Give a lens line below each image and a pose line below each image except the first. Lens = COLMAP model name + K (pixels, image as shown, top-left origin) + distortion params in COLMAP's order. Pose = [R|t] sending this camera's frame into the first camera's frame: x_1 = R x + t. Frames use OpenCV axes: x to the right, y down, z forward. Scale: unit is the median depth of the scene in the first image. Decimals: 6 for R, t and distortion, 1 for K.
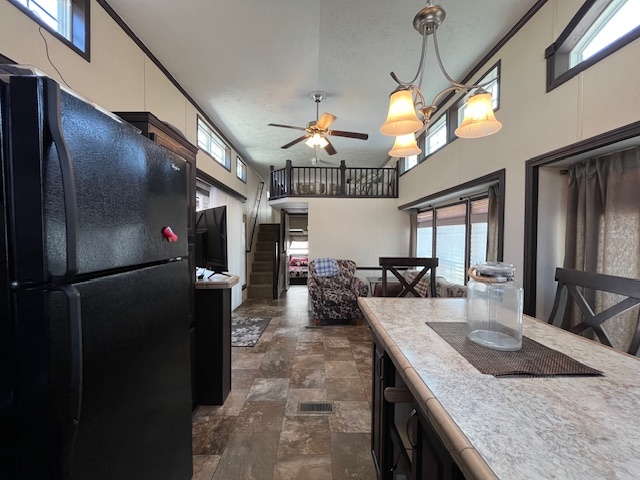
lens RADIAL K [[255.2, 0, 319.8], [0, 255.2, 240.5], [0, 0, 1]] dist [-0.000902, -0.000504]
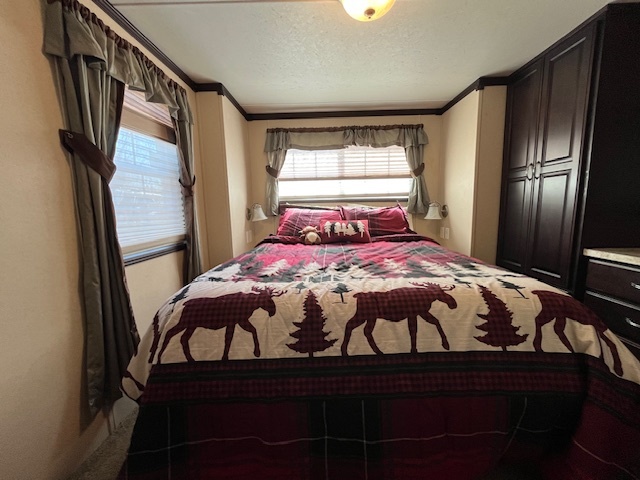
lens RADIAL K [[255.2, 0, 320.5], [0, 255.2, 241.2], [0, 0, 1]] dist [-0.000902, -0.000504]
pose [[0.999072, -0.024816, -0.035214, -0.066284], [0.028259, 0.994494, 0.100907, 0.073704], [0.032516, -0.101808, 0.994273, 0.749442]]
